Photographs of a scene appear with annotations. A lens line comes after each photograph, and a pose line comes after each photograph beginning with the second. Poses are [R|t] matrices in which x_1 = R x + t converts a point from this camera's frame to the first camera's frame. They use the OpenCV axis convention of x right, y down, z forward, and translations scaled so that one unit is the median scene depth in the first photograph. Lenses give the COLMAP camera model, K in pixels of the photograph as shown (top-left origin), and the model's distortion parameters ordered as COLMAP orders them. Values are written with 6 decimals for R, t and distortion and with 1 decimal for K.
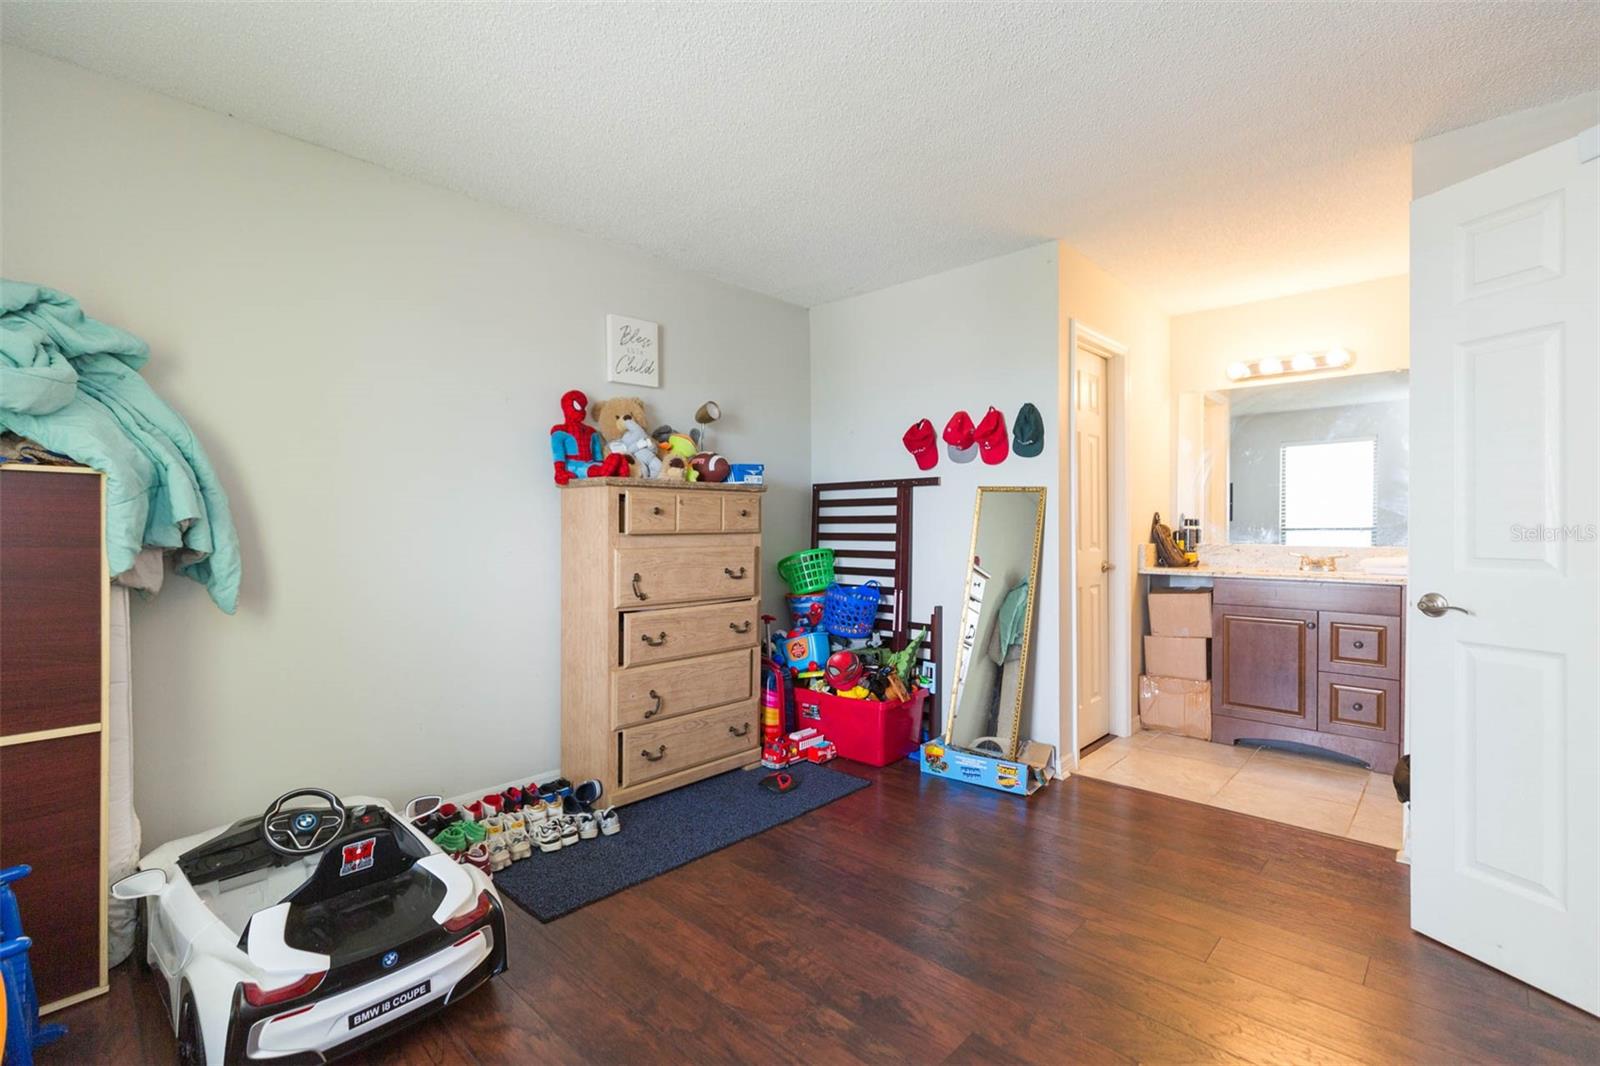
lens RADIAL K [[726.0, 0, 800.2], [0, 726.0, 529.5], [0, 0, 1]] dist [0.002068, -0.000858]
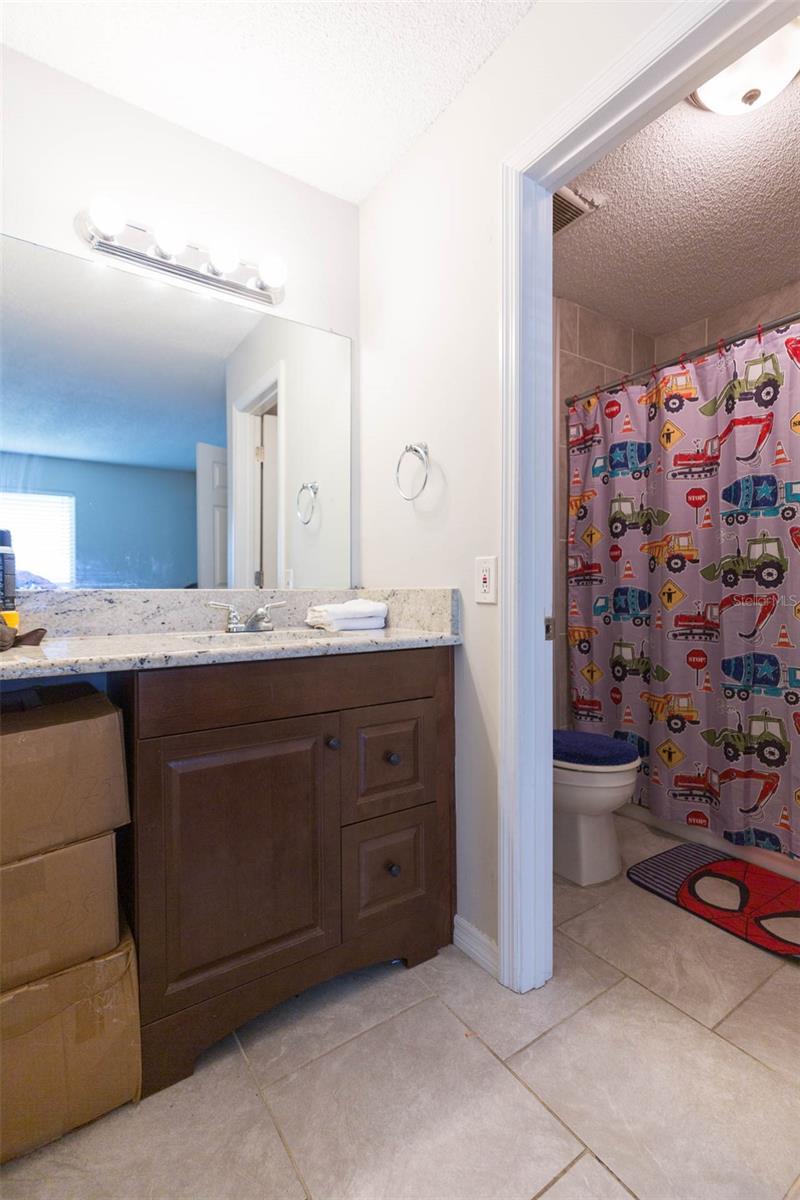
lens RADIAL K [[544.5, 0, 402.0], [0, 544.5, 593.7], [0, 0, 1]] dist [0.002068, -0.000858]
pose [[0.227281, -0.010171, 0.973776, 0.314822], [0.004024, 0.999947, 0.009505, 0.022494], [-0.973821, 0.001758, 0.227309, 0.789233]]
